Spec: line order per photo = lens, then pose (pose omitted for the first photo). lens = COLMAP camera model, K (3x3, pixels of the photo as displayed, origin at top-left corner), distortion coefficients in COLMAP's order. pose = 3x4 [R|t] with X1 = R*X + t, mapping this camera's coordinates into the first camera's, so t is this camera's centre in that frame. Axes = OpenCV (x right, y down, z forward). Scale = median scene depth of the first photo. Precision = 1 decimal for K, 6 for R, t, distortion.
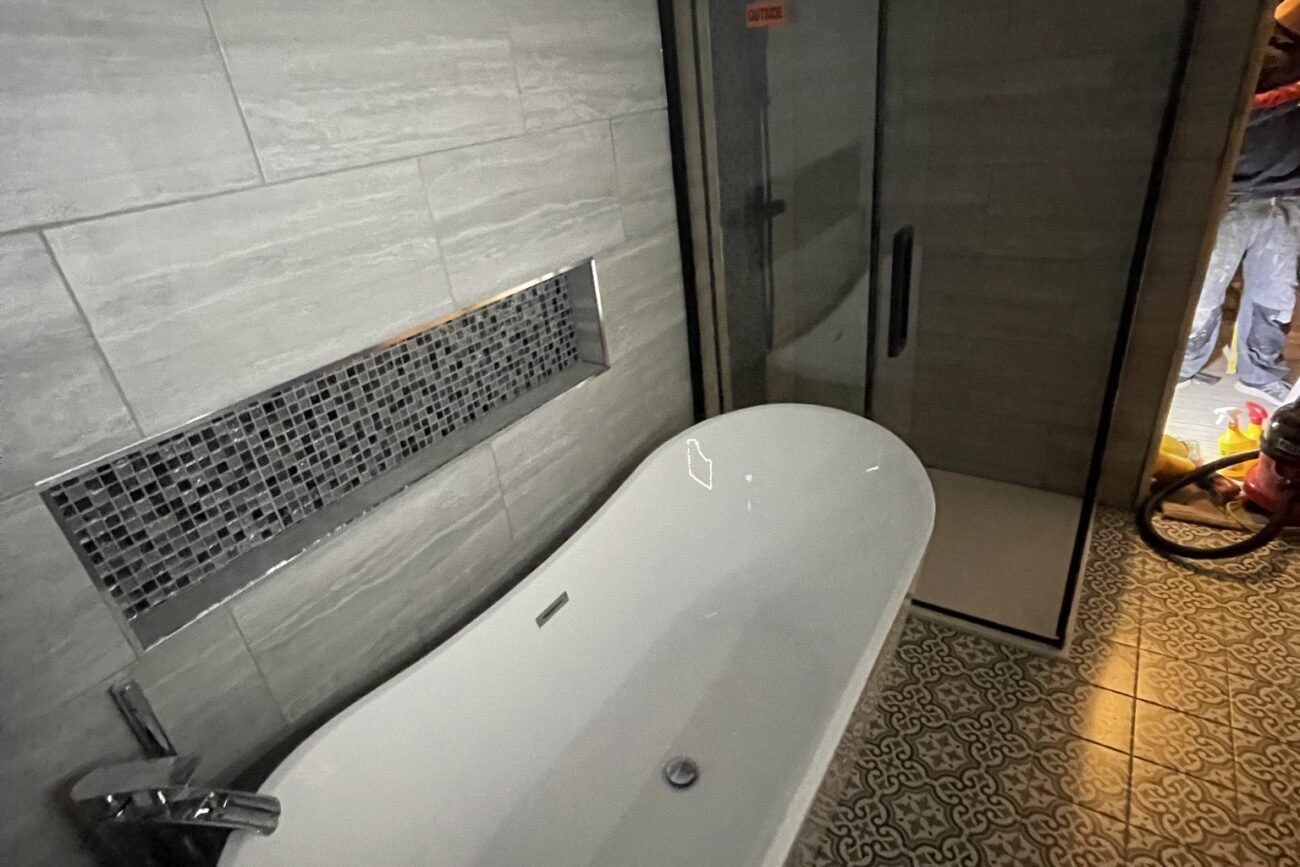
lens RADIAL K [[690.3, 0, 650.0], [0, 690.3, 435.7], [0, 0, 1]] dist [-0.005465, 0.000924]
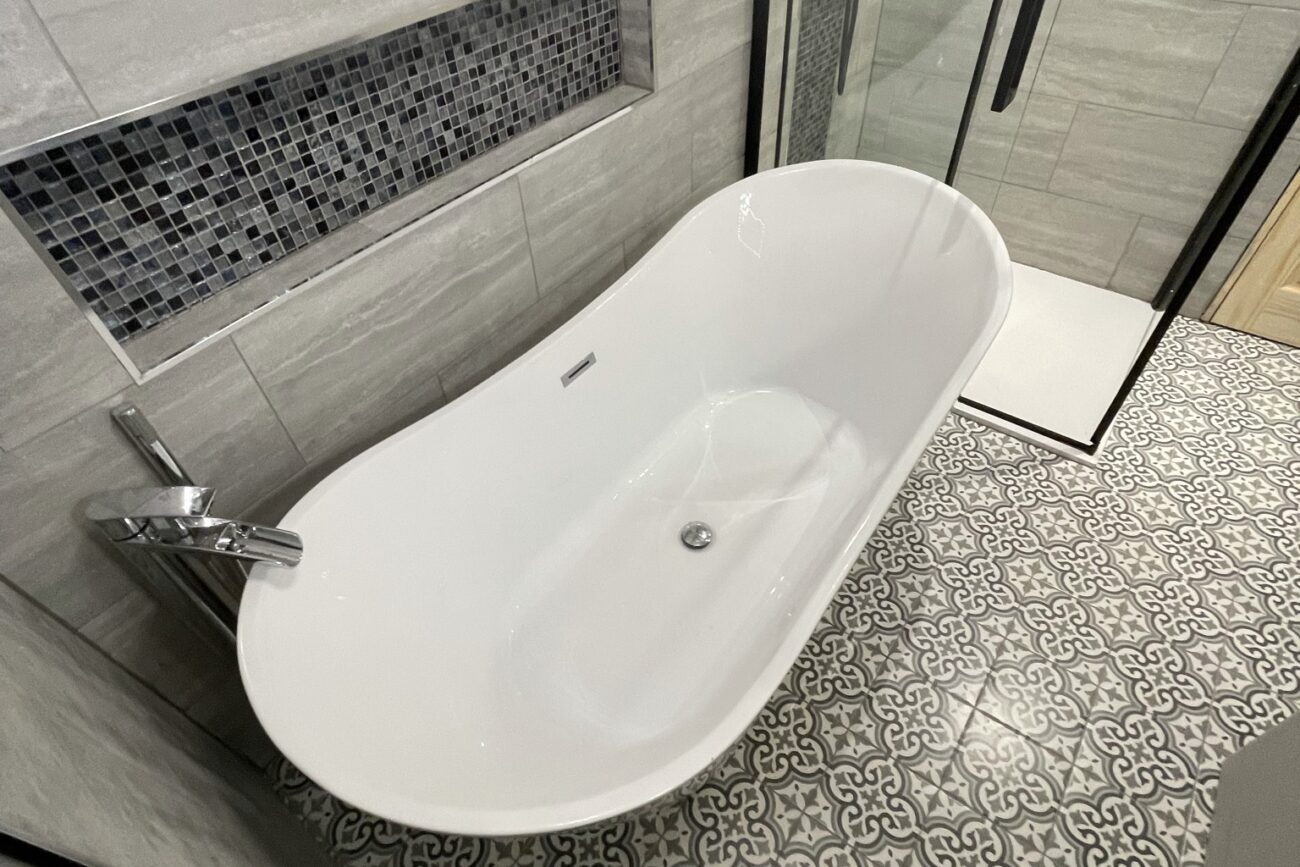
lens RADIAL K [[690.3, 0, 645.3], [0, 690.3, 433.7], [0, 0, 1]] dist [-0.005465, 0.000924]
pose [[0.996186, 0.087257, -0.000542, -0.045553], [-0.082402, 0.942764, 0.323118, 0.025586], [0.028706, -0.321841, 0.946358, 0.093012]]
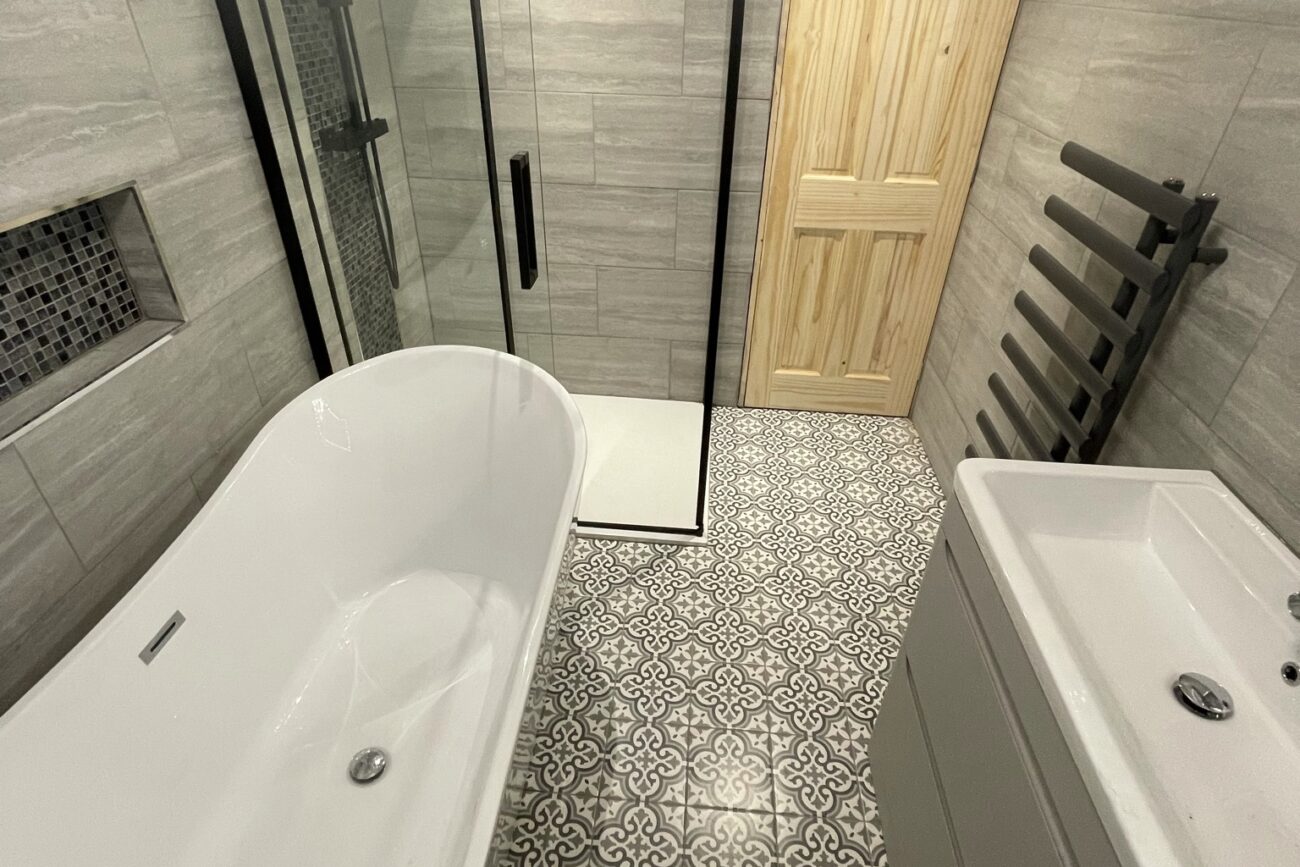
lens RADIAL K [[690.3, 0, 647.5], [0, 690.3, 432.7], [0, 0, 1]] dist [-0.005465, 0.000924]
pose [[0.870199, -0.159051, 0.466323, 0.013169], [0.117811, 0.986177, 0.116514, -0.006642], [-0.478408, -0.046453, 0.876908, 0.055931]]
